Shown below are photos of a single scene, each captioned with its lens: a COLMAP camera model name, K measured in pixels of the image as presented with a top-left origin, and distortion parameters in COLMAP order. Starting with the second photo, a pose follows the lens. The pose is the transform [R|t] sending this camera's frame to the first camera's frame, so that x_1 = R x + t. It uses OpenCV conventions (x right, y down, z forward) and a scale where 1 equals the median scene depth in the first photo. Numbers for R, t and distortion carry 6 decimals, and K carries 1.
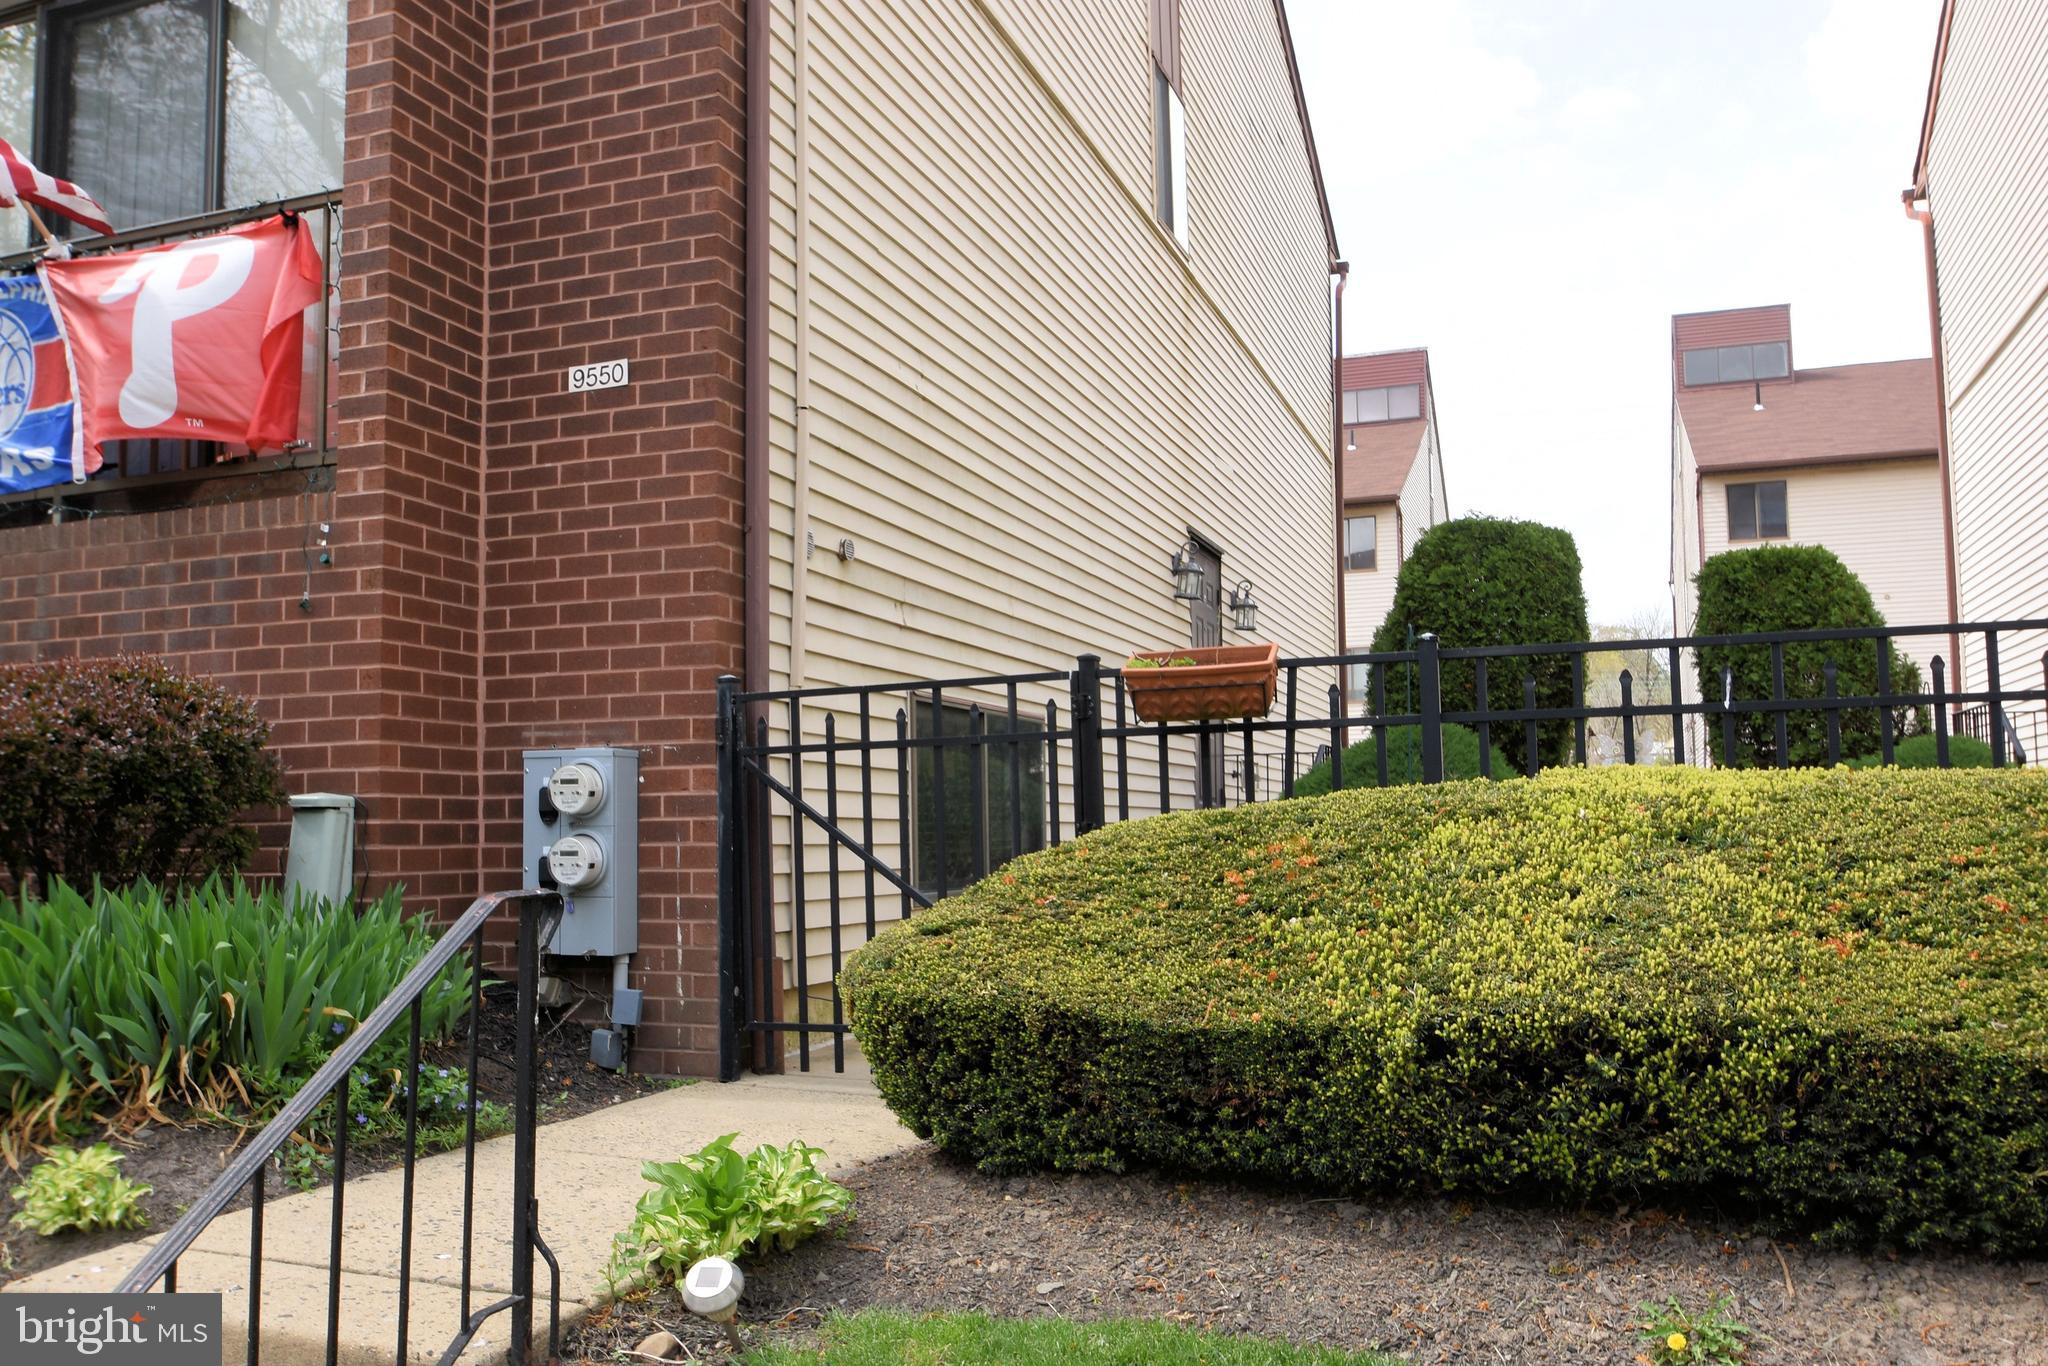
lens RADIAL K [[1733.3, 0, 1024.0], [0, 1733.3, 683.0], [0, 0, 1]] dist [-0.004372, -0.000289]
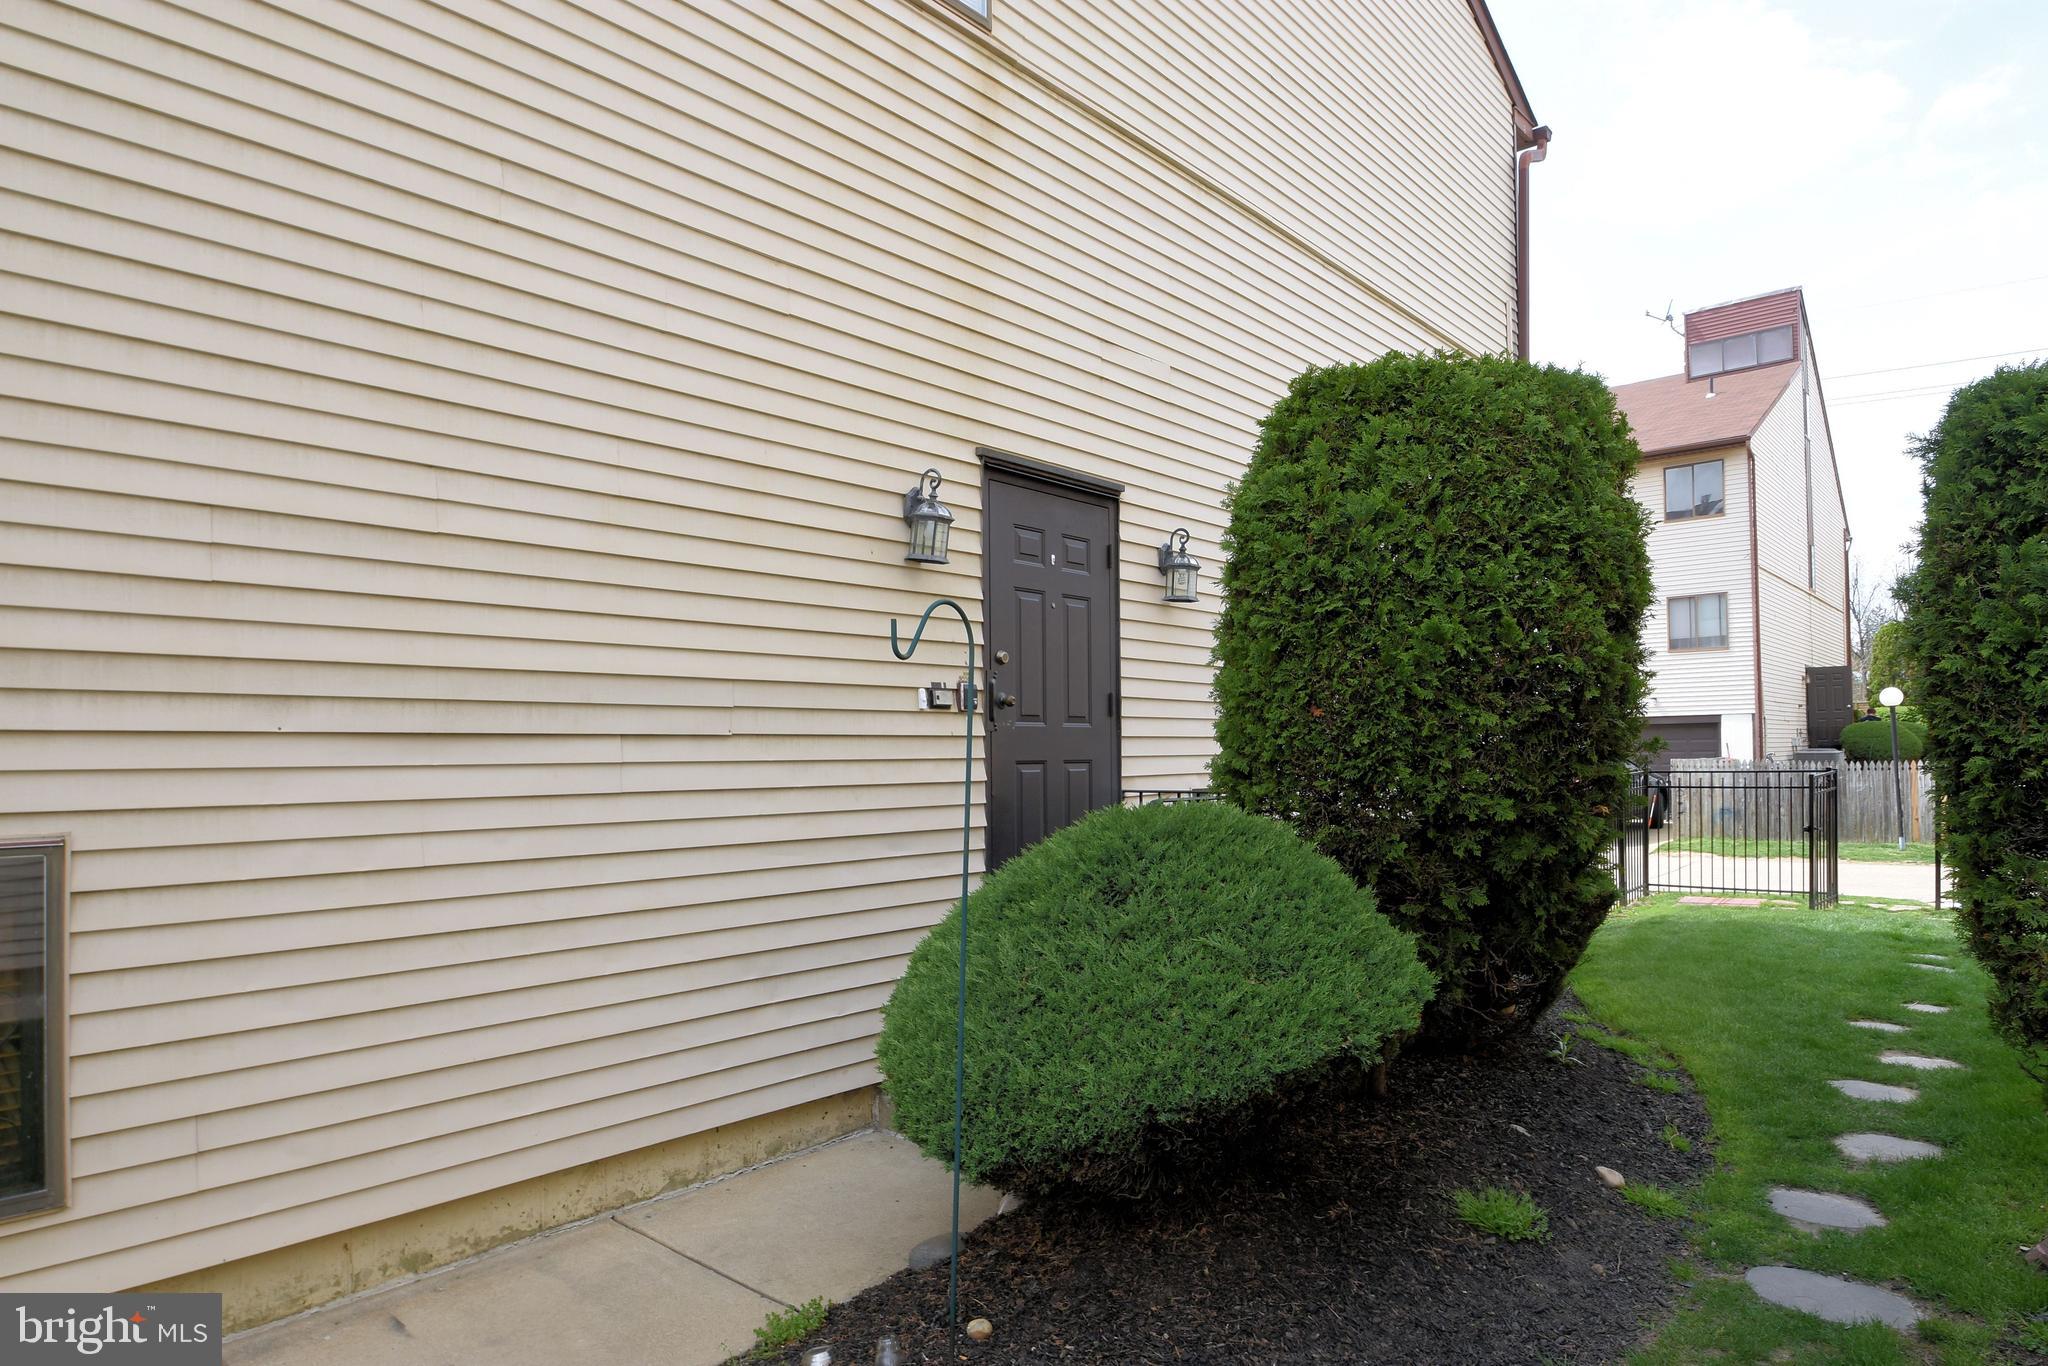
lens RADIAL K [[1239.0, 0, 991.3], [0, 1239.0, 715.6], [0, 0, 1]] dist [0.000299, 0.000306]
pose [[0.925270, -0.012498, -0.379104, 0.579575], [0.036659, 0.997725, 0.056580, -0.038951], [0.377535, -0.066249, 0.923623, 1.241731]]
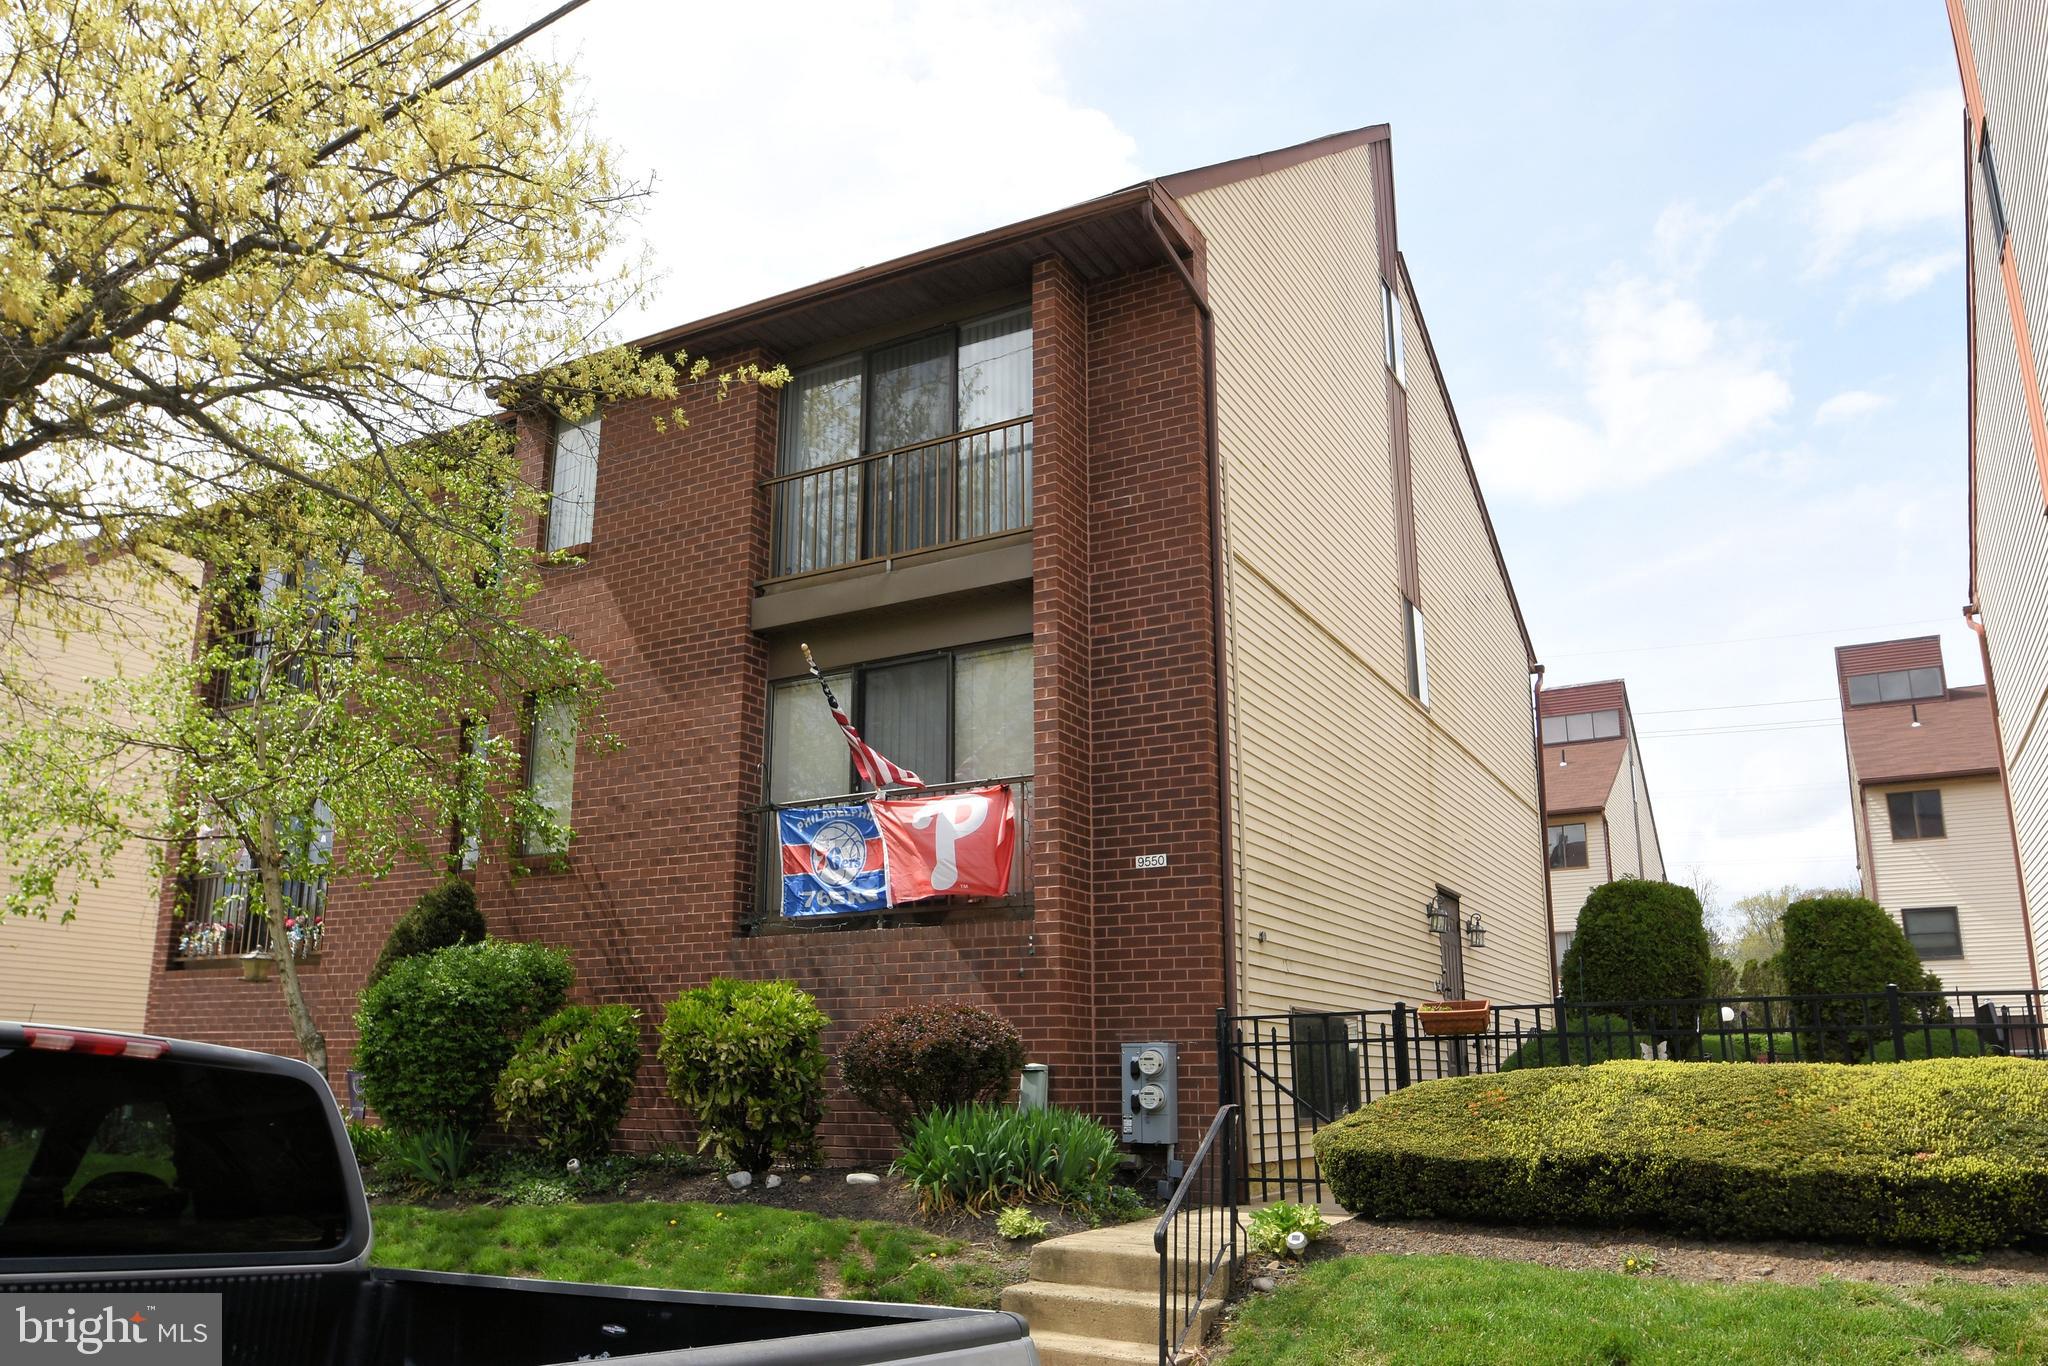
lens RADIAL K [[1512.8, 0, 1030.9], [0, 1512.8, 732.9], [0, 0, 1]] dist [-0.012251, 0.001241]
pose [[0.987008, -0.025568, -0.158625, -0.095996], [0.003076, 0.990083, -0.140448, -0.075151], [0.160643, 0.138136, 0.977298, -0.844922]]
